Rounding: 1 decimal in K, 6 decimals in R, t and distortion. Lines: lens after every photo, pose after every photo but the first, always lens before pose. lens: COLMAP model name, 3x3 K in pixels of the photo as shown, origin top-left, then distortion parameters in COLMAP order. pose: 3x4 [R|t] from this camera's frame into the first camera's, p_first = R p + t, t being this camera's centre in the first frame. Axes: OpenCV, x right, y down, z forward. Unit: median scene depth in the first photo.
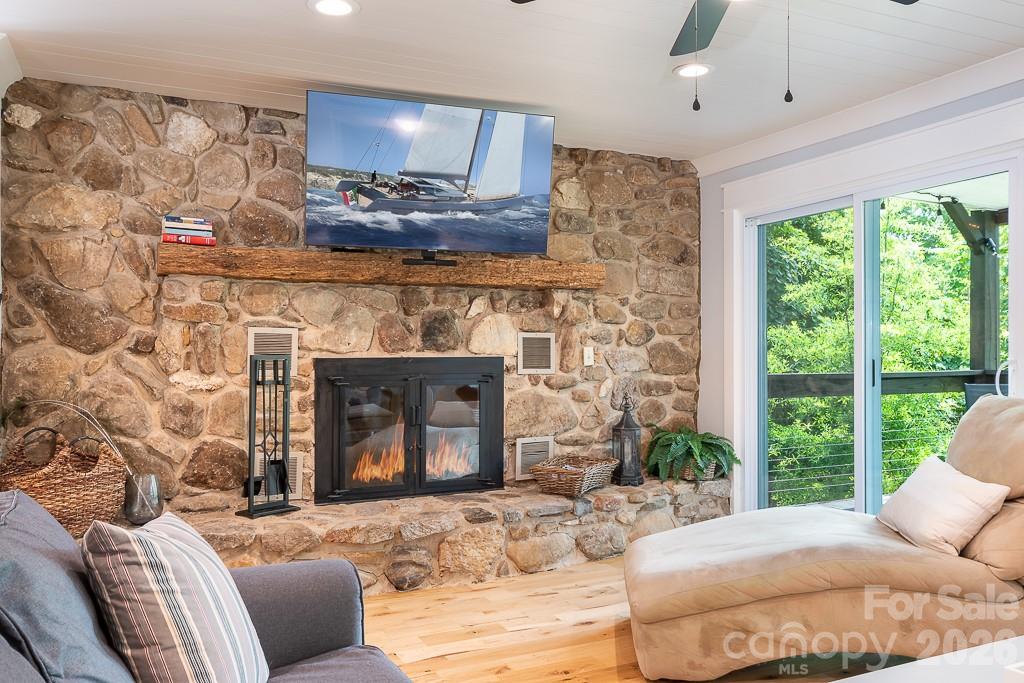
lens RADIAL K [[856.7, 0, 512.0], [0, 856.7, 341.5], [0, 0, 1]] dist [-0.000746, -0.000696]
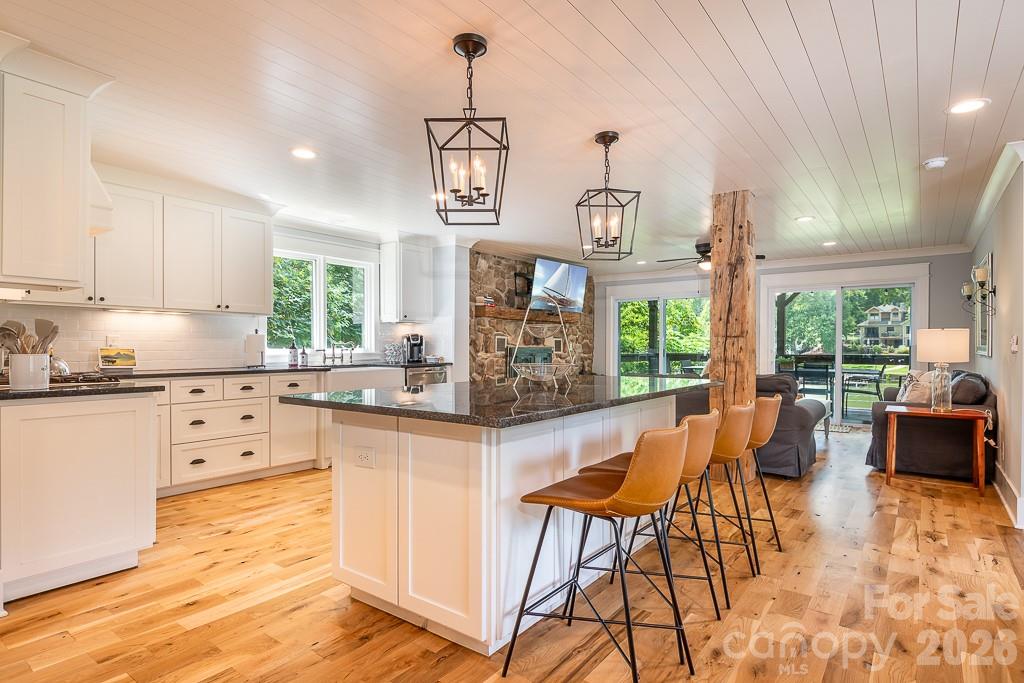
lens RADIAL K [[555.4, 0, 512.0], [0, 555.4, 341.5], [0, 0, 1]] dist [0.002461, 0.000212]
pose [[0.893758, 0.008186, 0.448475, -0.965017], [-0.007610, 0.999966, -0.003088, 0.006589], [-0.448485, -0.000653, 0.893790, -0.566667]]
